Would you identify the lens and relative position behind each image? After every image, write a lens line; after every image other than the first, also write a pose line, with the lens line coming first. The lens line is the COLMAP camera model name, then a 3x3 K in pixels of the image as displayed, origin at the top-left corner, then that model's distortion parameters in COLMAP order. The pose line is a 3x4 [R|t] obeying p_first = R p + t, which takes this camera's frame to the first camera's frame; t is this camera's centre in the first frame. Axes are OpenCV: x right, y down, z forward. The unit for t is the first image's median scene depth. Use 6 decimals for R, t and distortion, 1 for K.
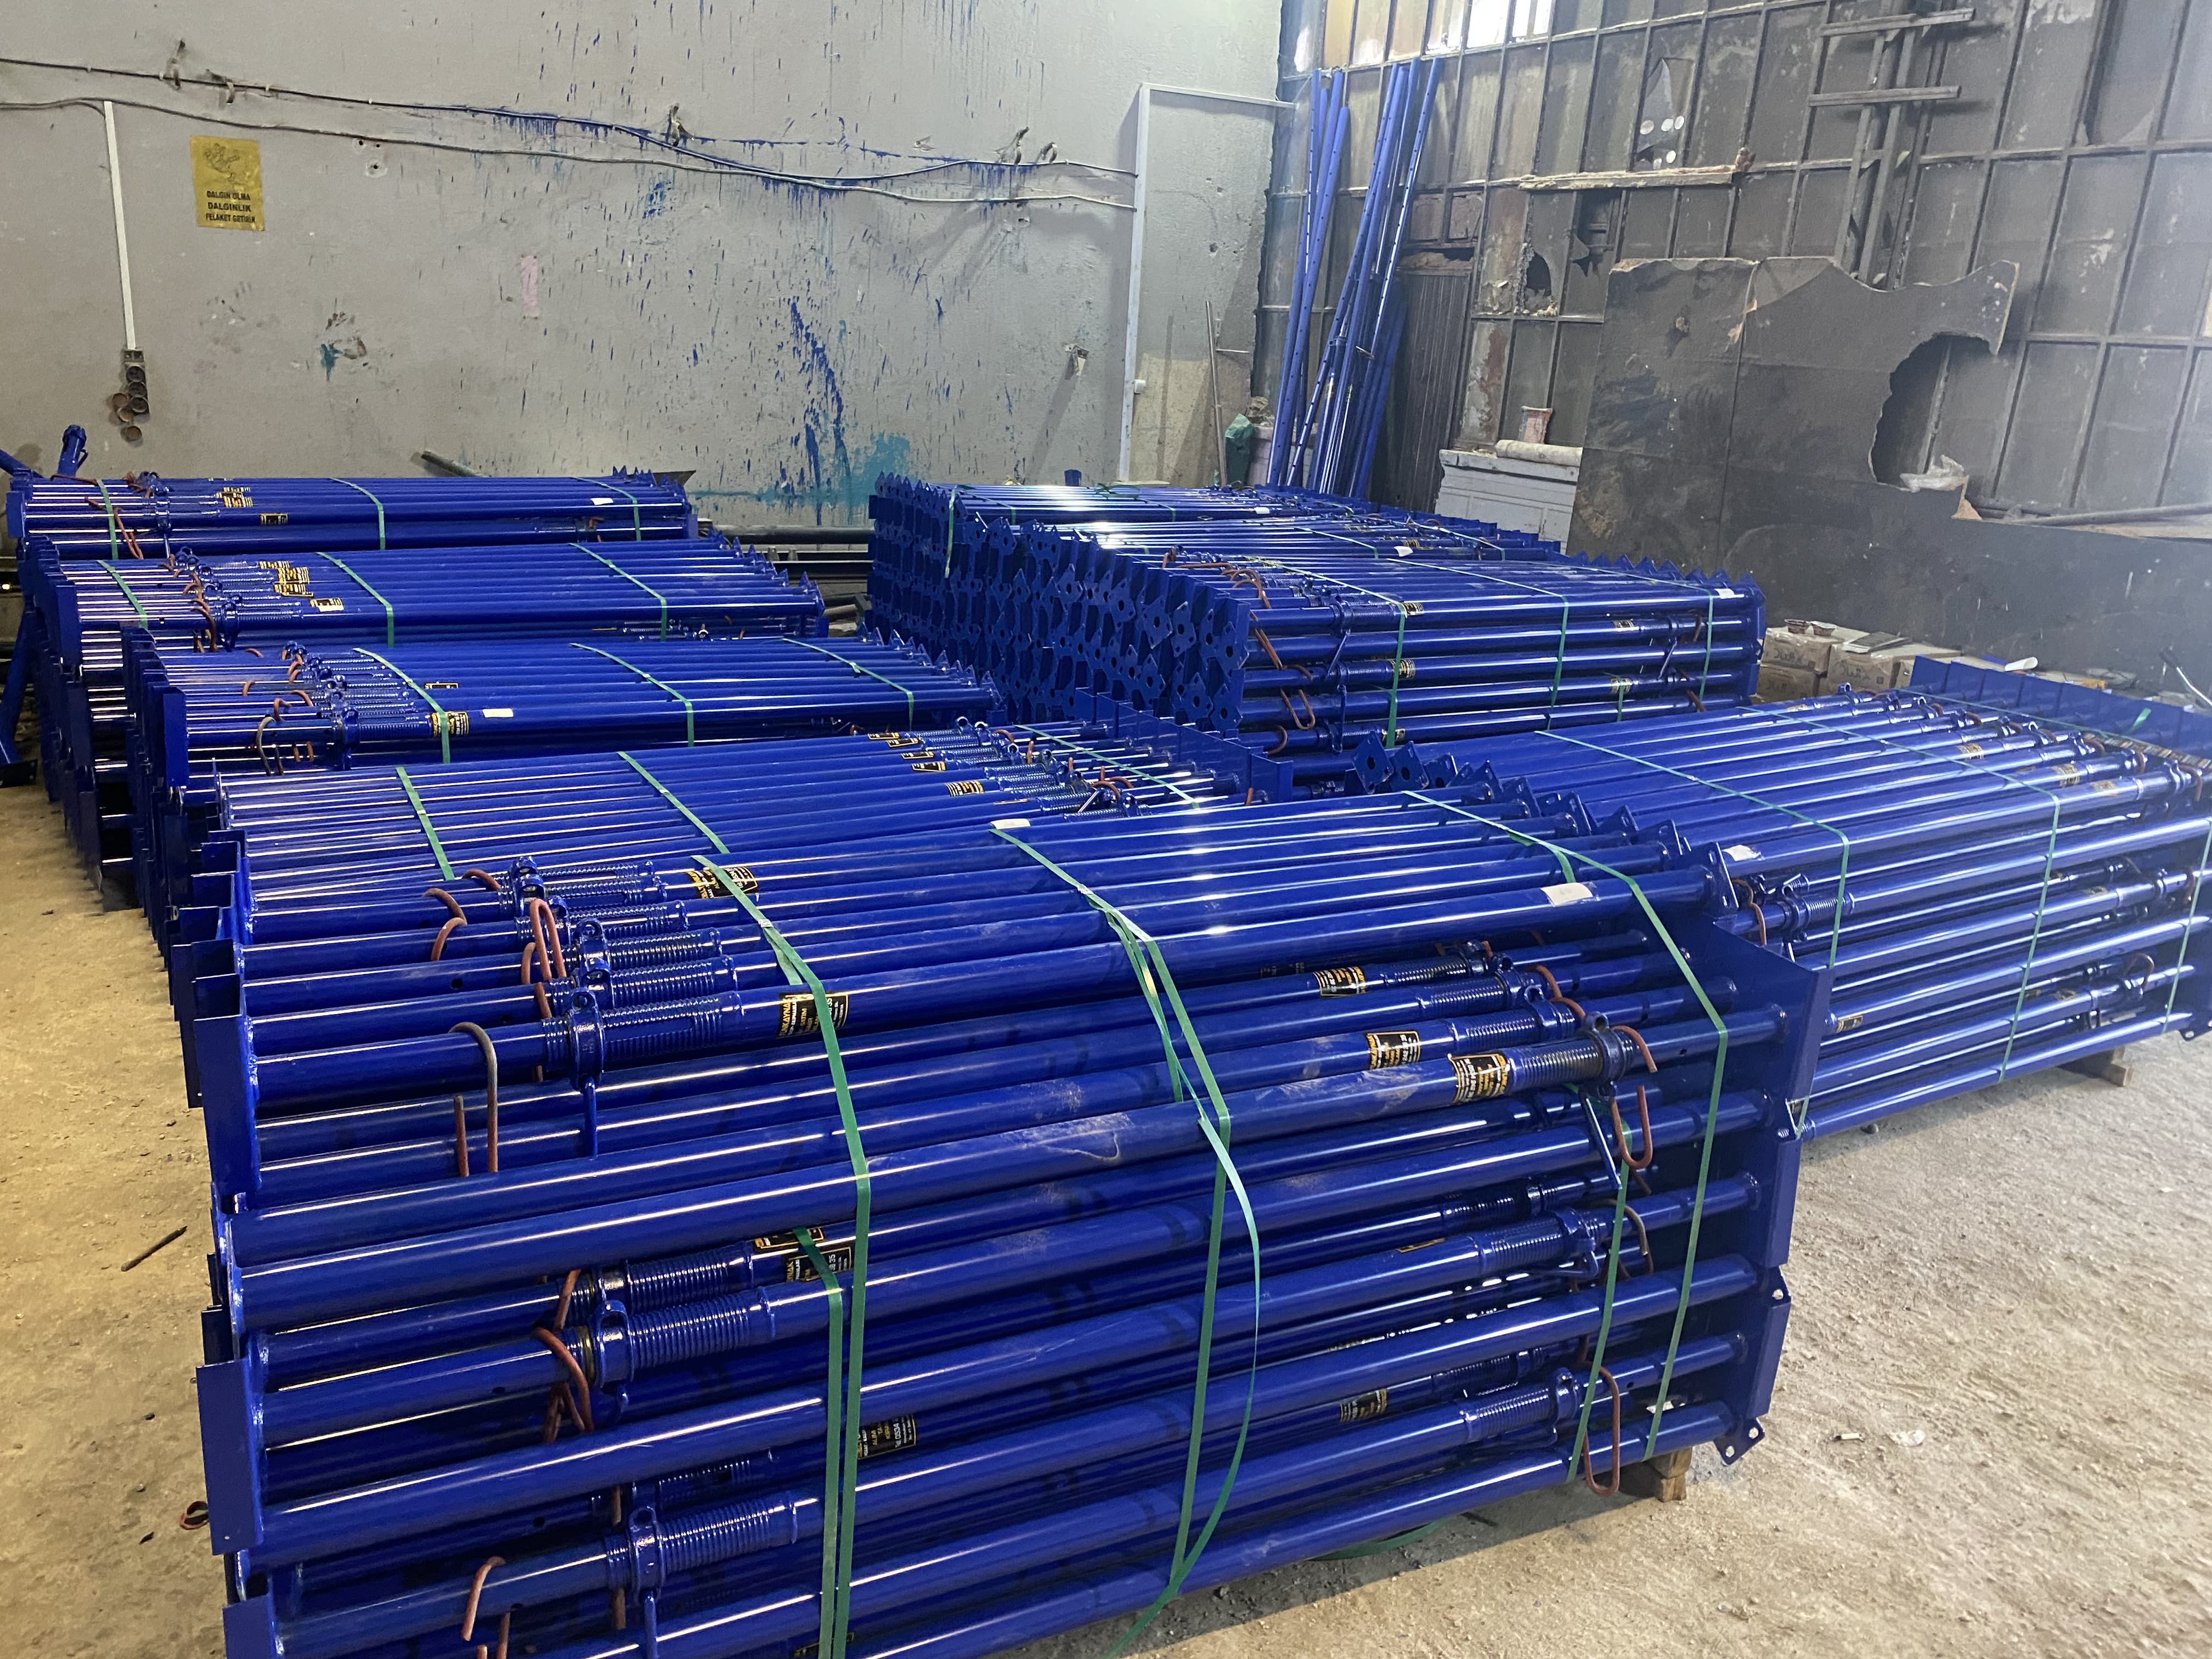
lens RADIAL K [[1656.0, 0, 1102.9], [0, 1656.0, 820.2], [0, 0, 1]] dist [0.033682, -0.025249]
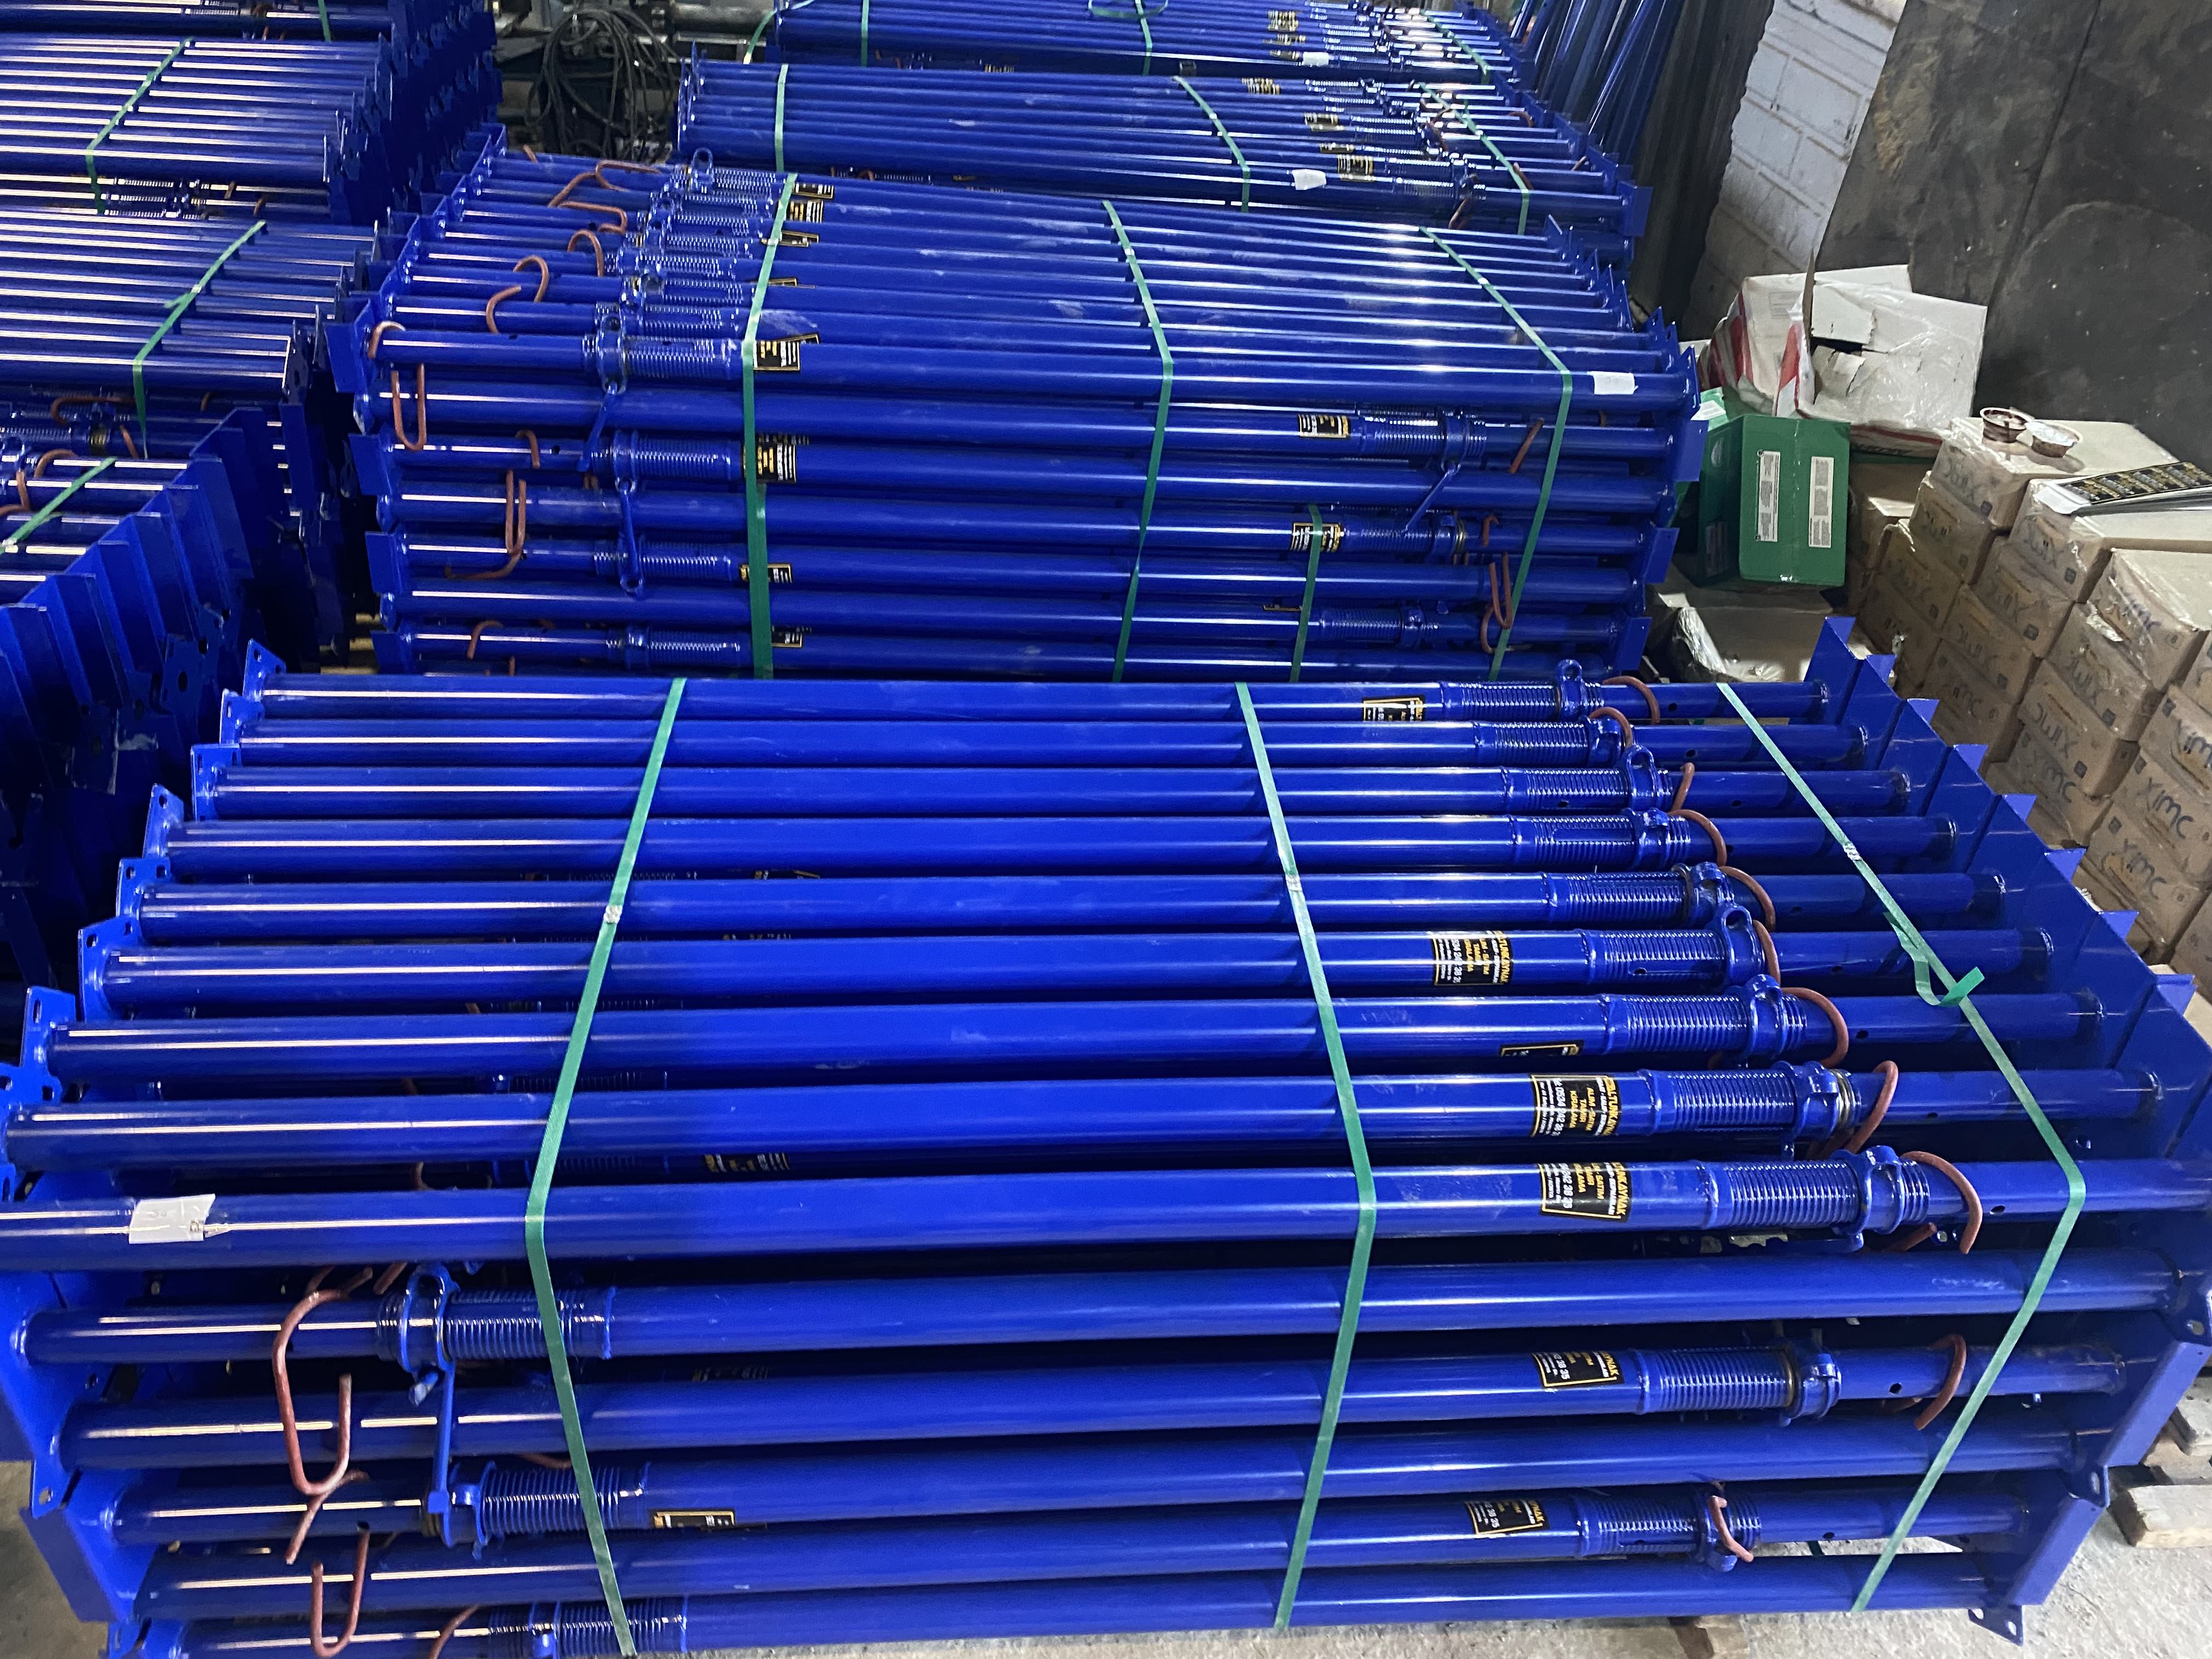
lens RADIAL K [[1656.0, 0, 1102.9], [0, 1656.0, 820.2], [0, 0, 1]] dist [0.033682, -0.025249]
pose [[0.900899, 0.260955, -0.346819, 0.344229], [-0.143907, 0.933461, 0.328544, -0.121158], [0.409478, -0.246075, 0.878507, 0.356179]]
